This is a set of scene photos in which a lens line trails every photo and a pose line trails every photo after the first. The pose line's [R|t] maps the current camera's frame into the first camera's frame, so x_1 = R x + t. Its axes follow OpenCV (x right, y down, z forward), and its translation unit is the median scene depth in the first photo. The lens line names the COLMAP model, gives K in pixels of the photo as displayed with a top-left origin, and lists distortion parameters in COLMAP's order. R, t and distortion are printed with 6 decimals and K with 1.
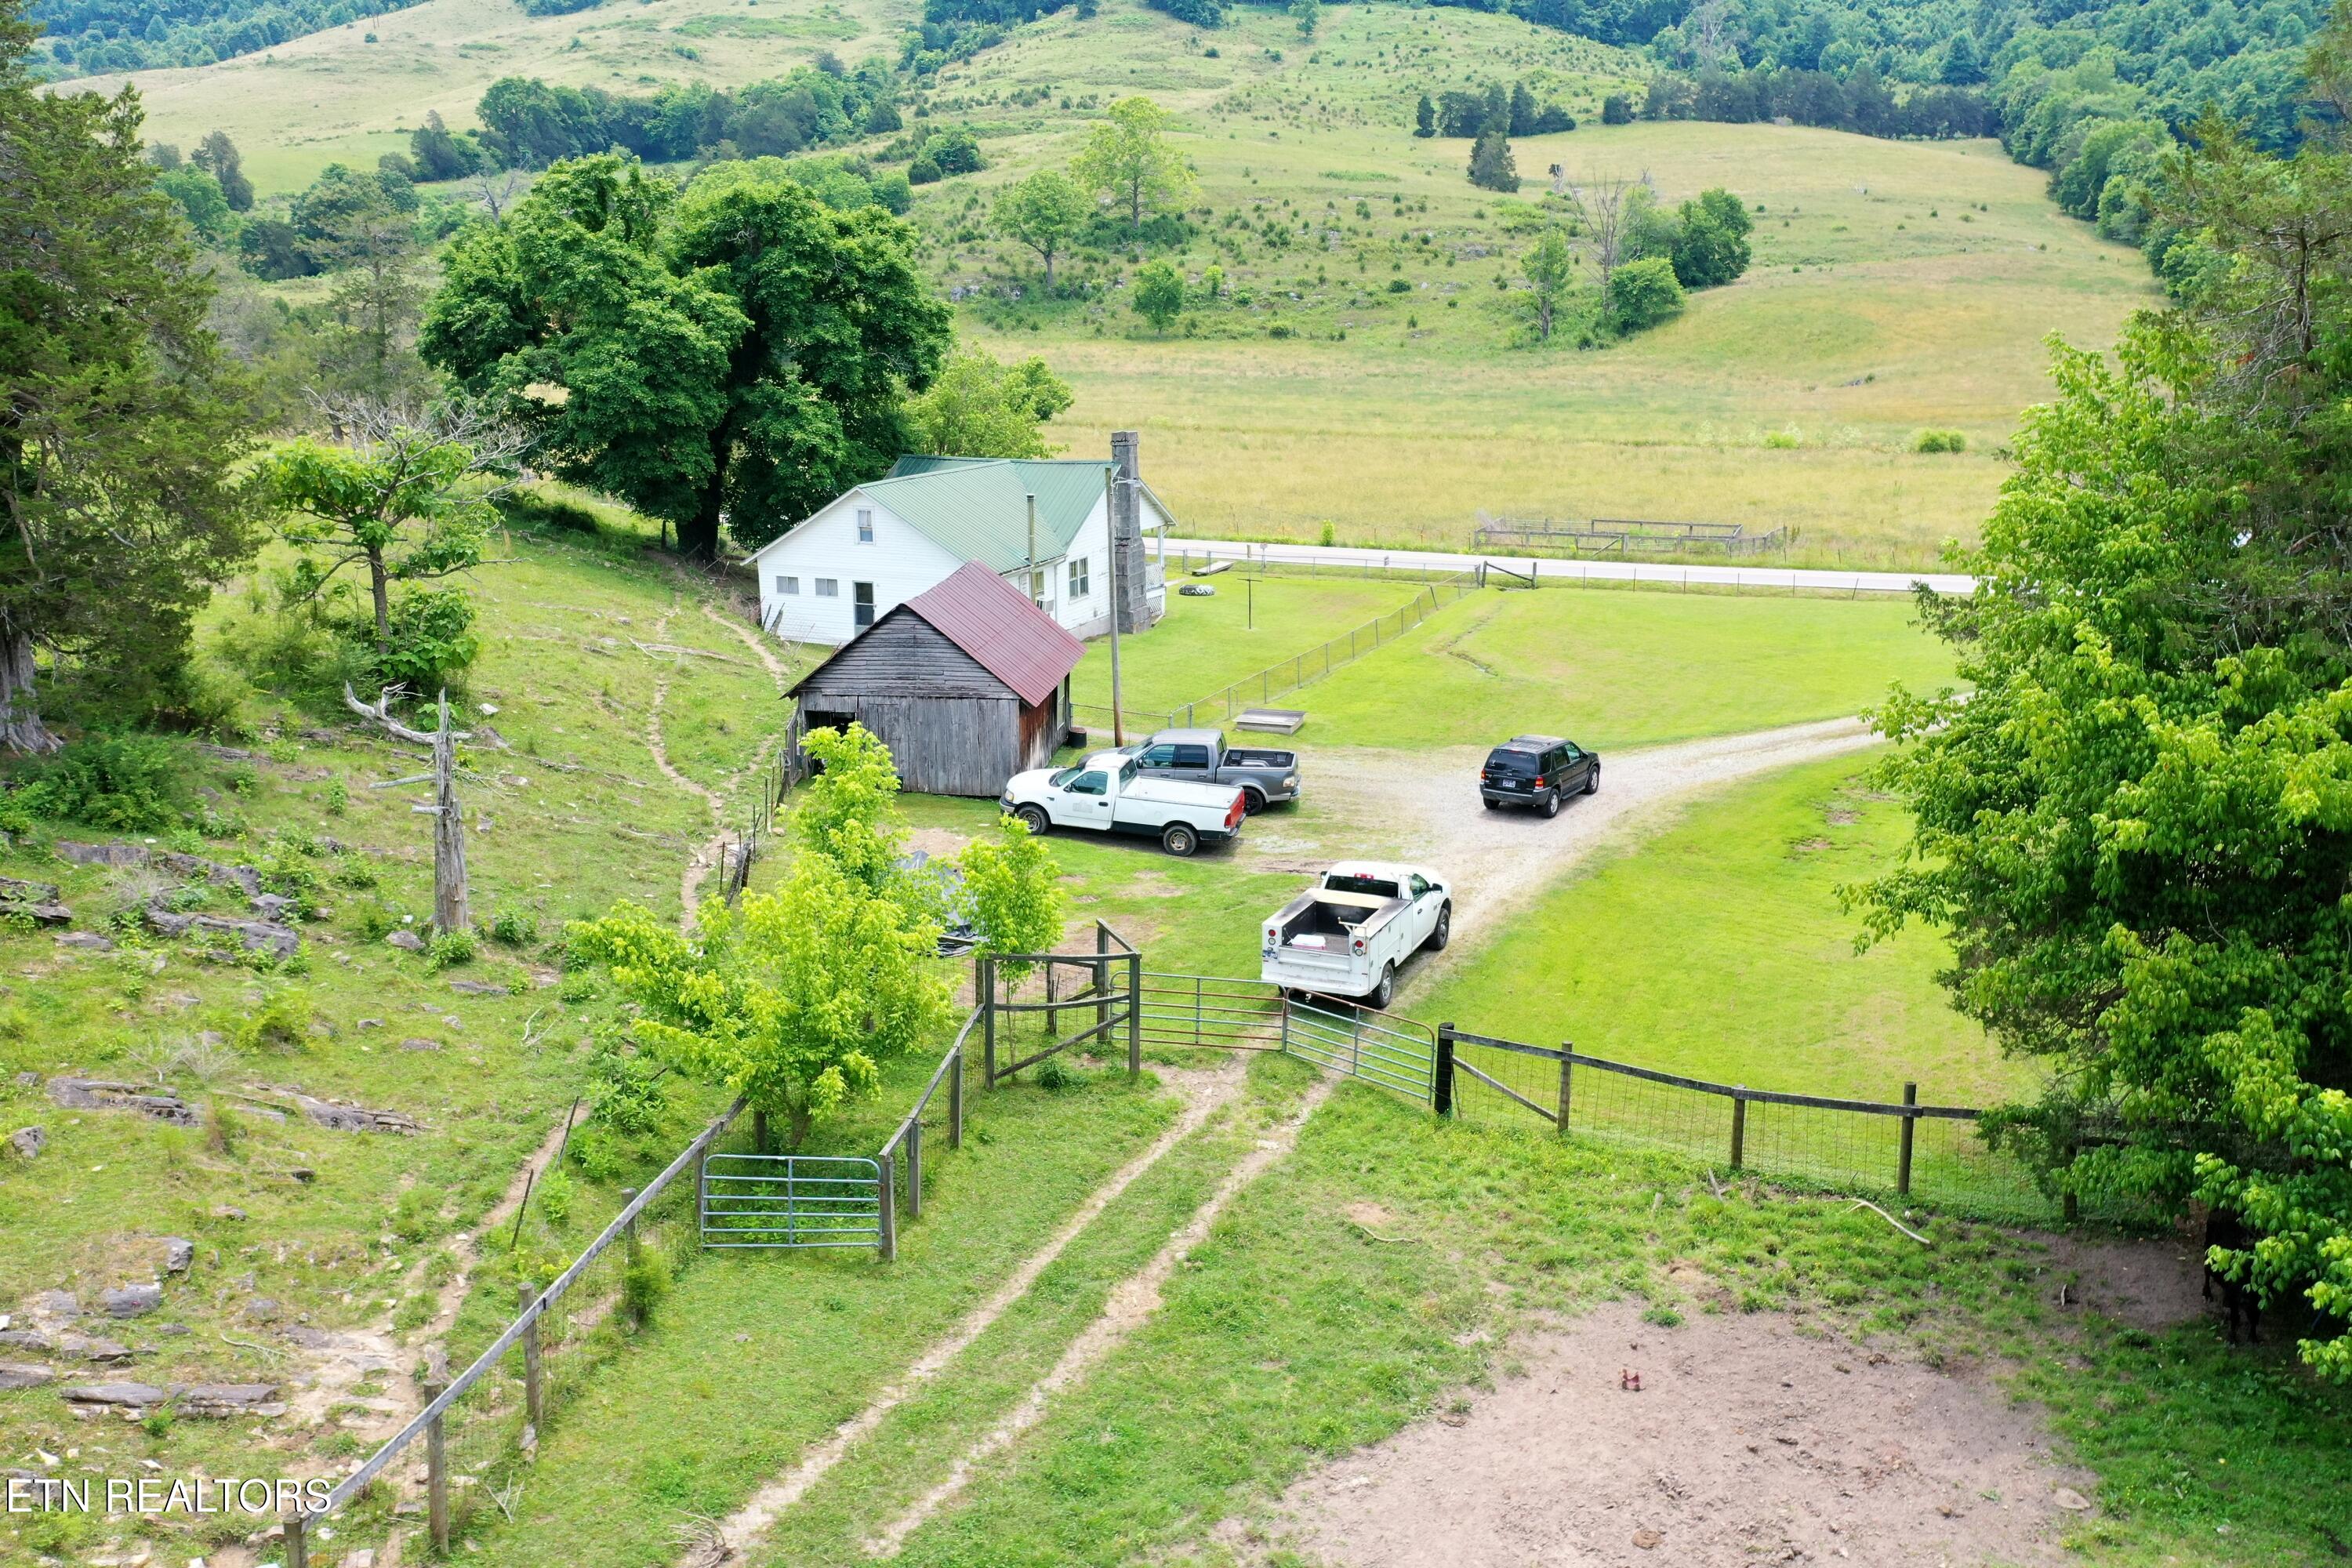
lens RADIAL K [[1872.8, 0, 1181.5], [0, 1872.8, 773.6], [0, 0, 1]] dist [0.007760, 0.002610]
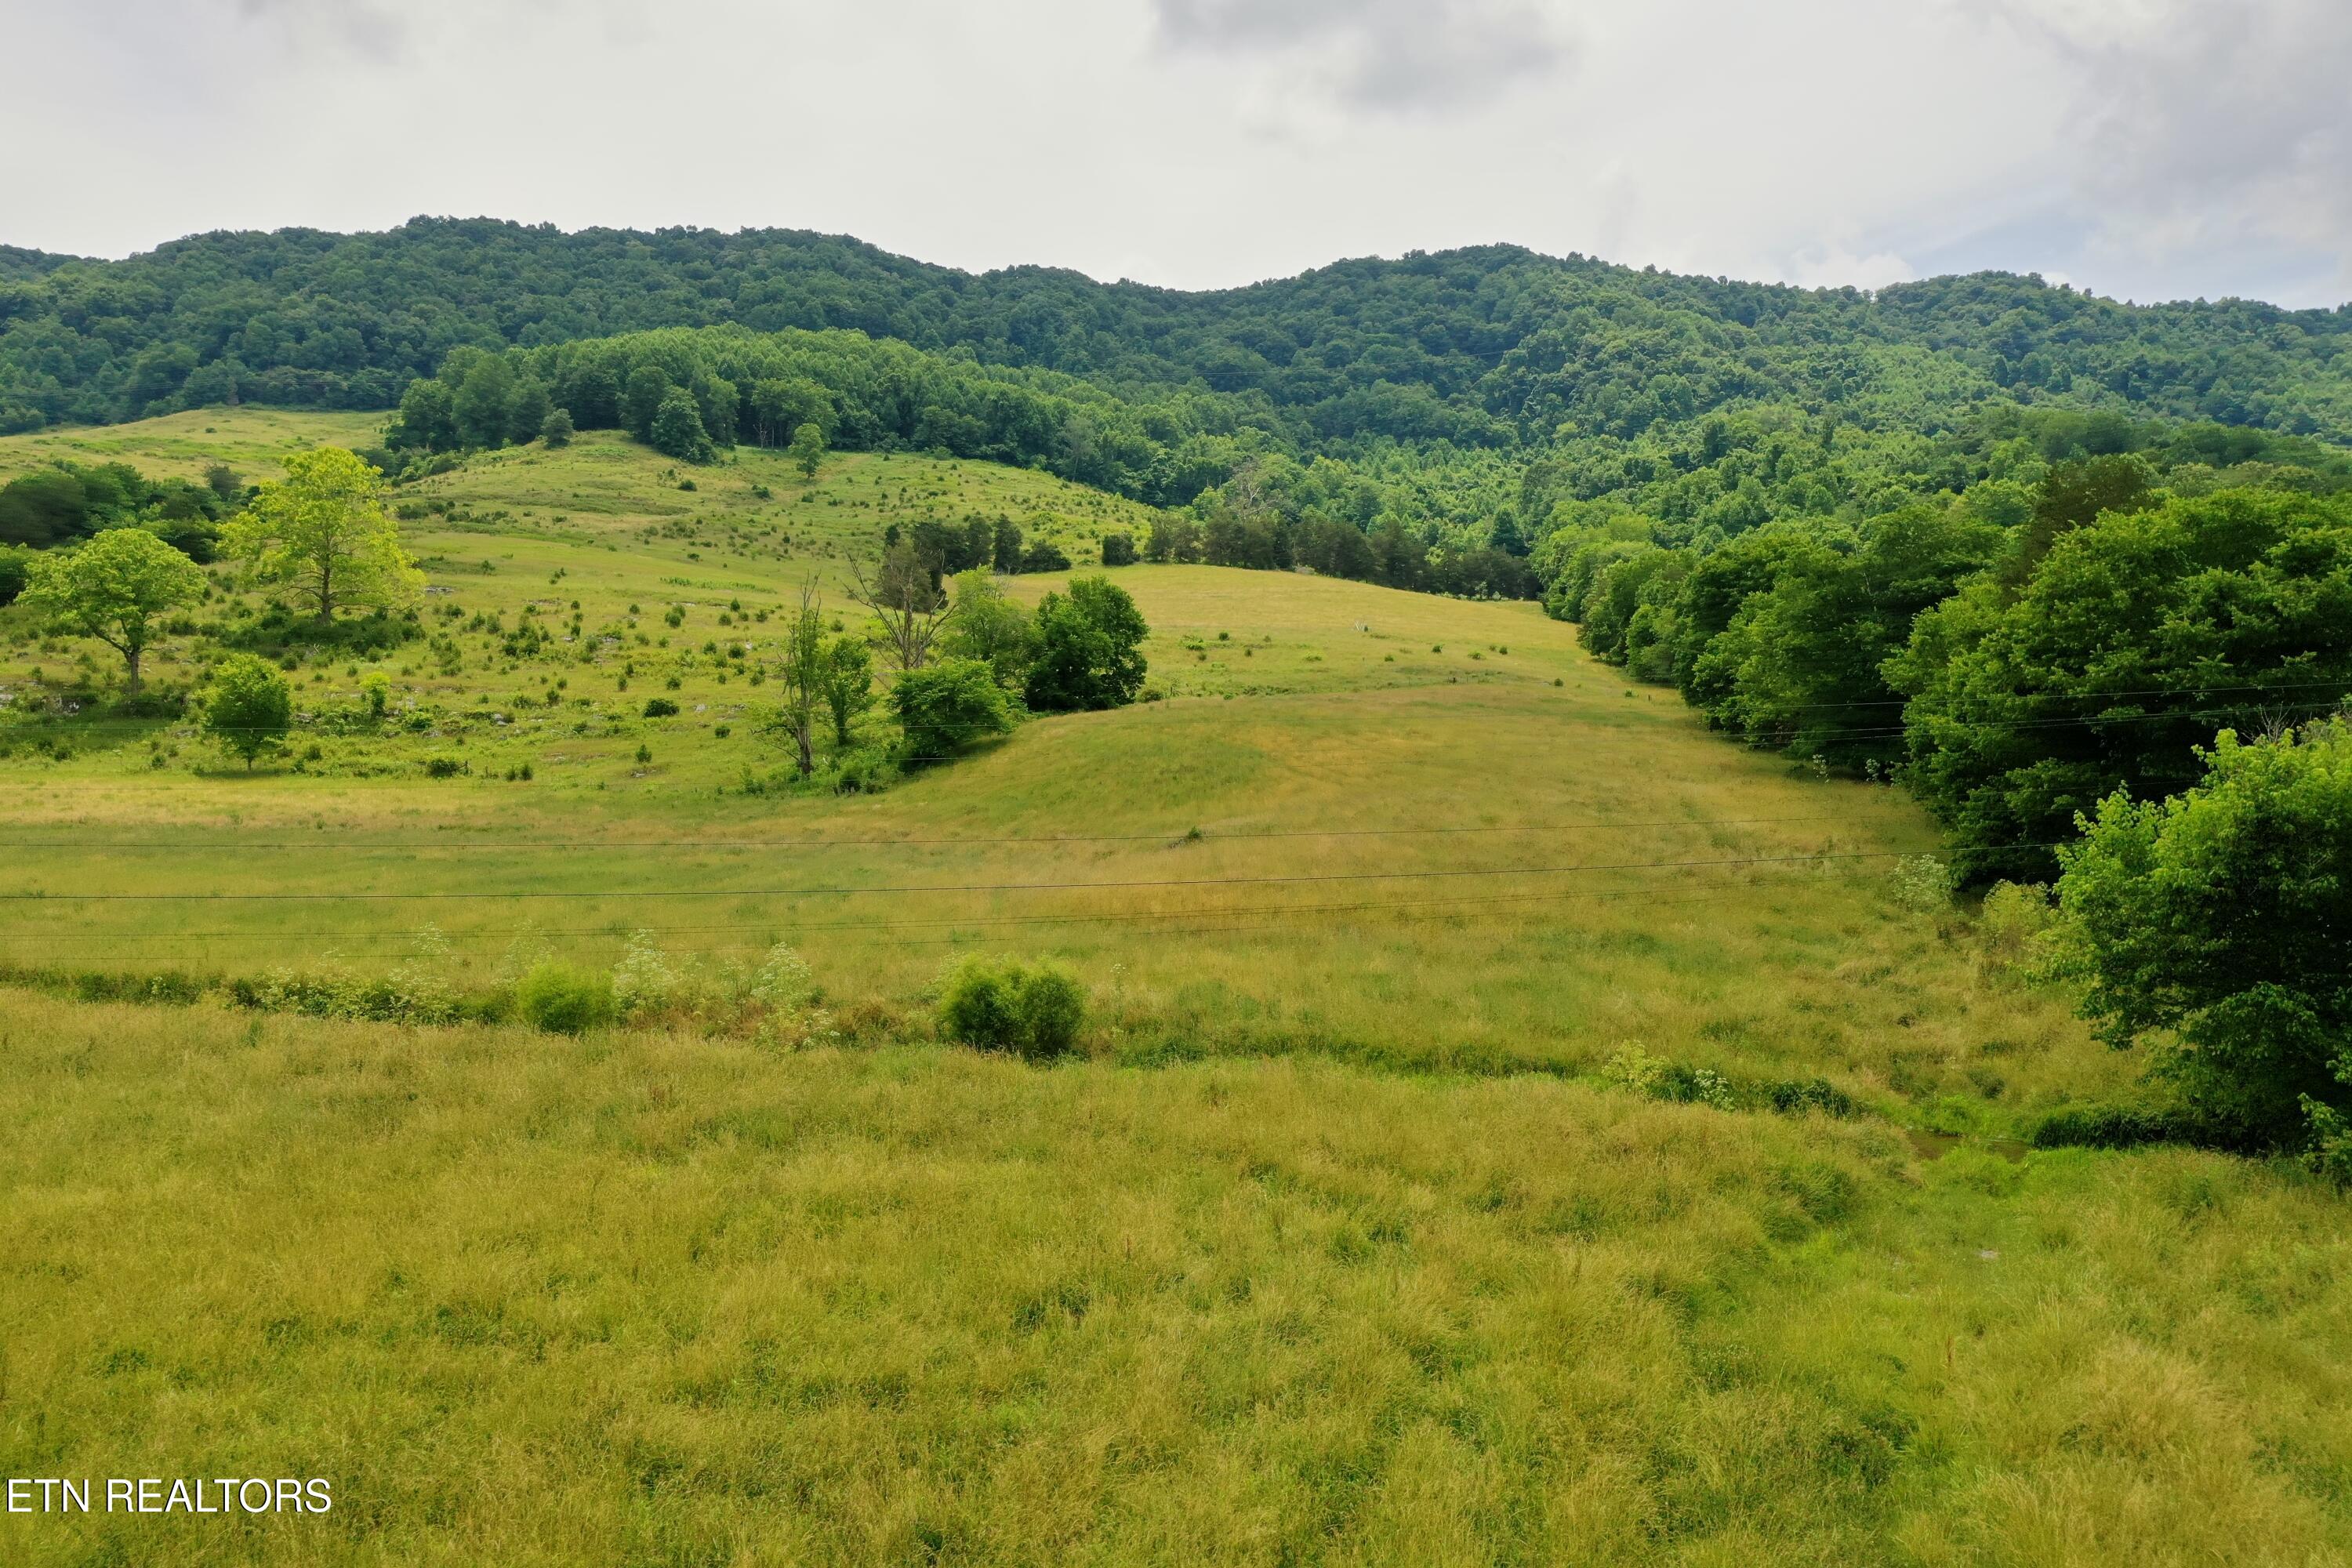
lens RADIAL K [[1874.6, 0, 1179.7], [0, 1874.6, 777.5], [0, 0, 1]] dist [0.008022, 0.005282]
pose [[0.983646, 0.016794, 0.179326, 0.106306], [0.028210, 0.968989, -0.245488, -0.037782], [-0.177887, 0.246532, 0.952669, 0.193146]]
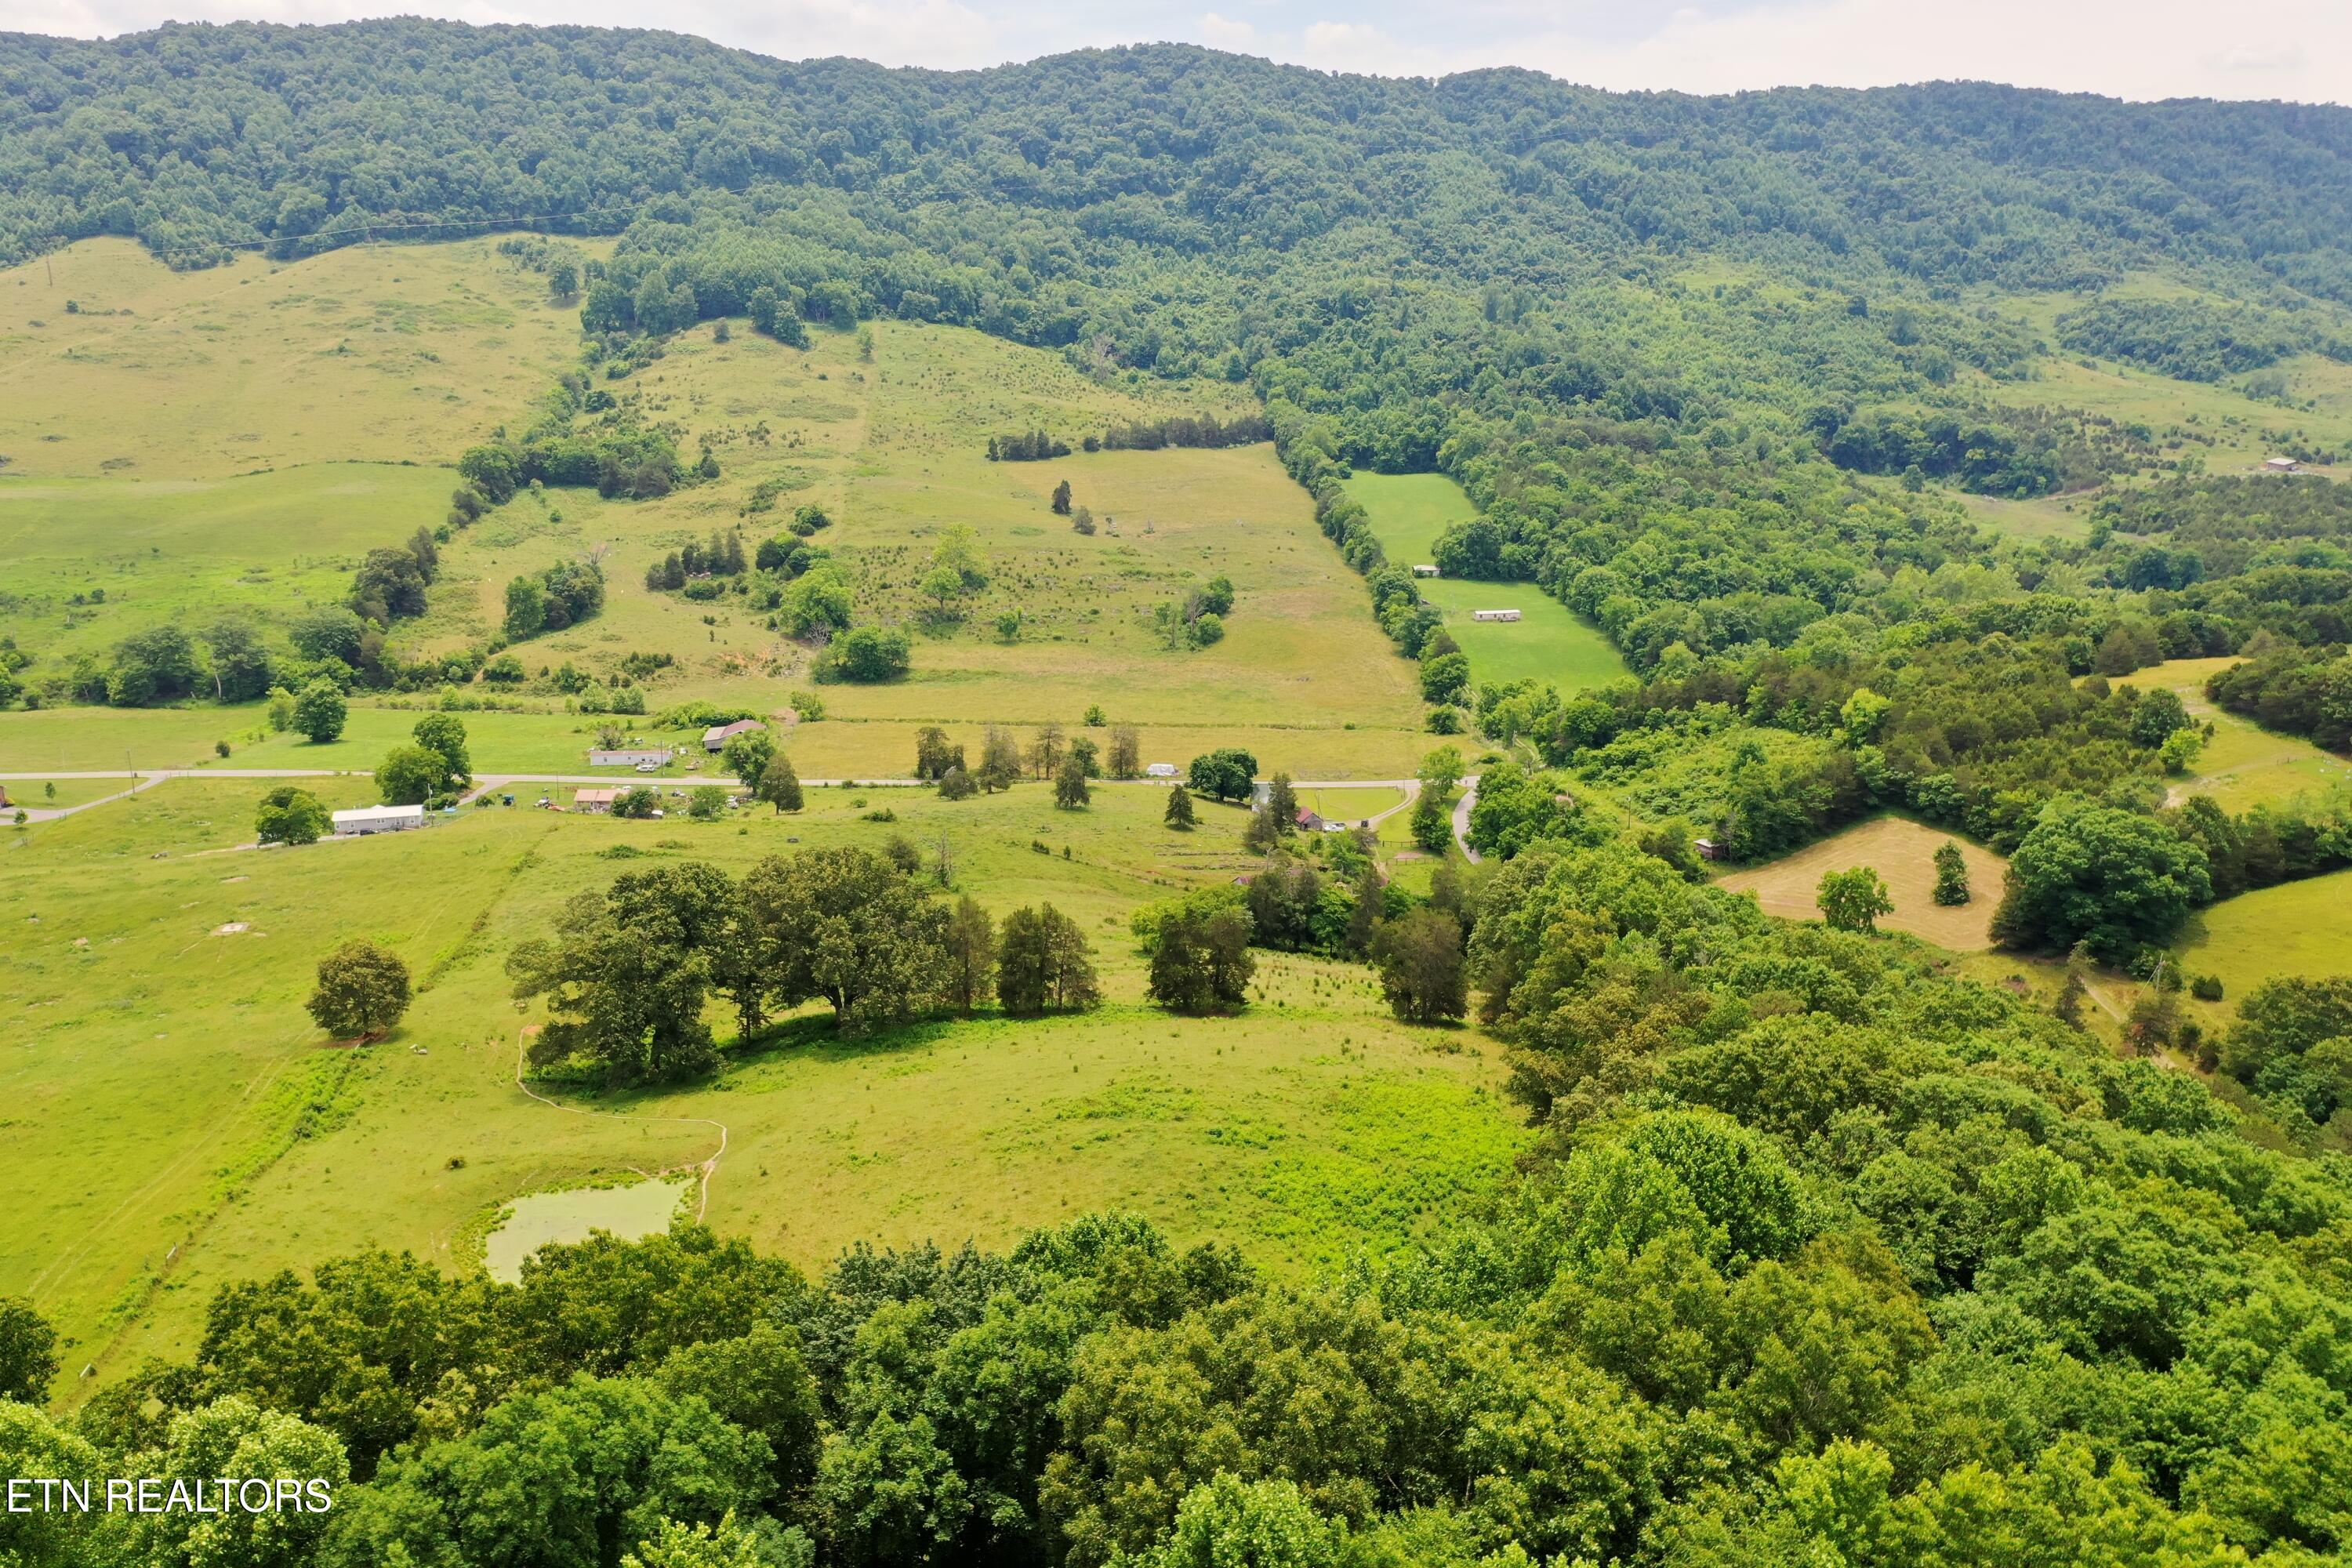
lens RADIAL K [[1872.8, 0, 1181.5], [0, 1872.8, 773.6], [0, 0, 1]] dist [0.007760, 0.002610]
pose [[0.919220, -0.087726, 0.383848, -0.428667], [0.088836, 0.995935, 0.014873, -0.045981], [-0.383593, 0.020428, 0.923276, -0.746440]]
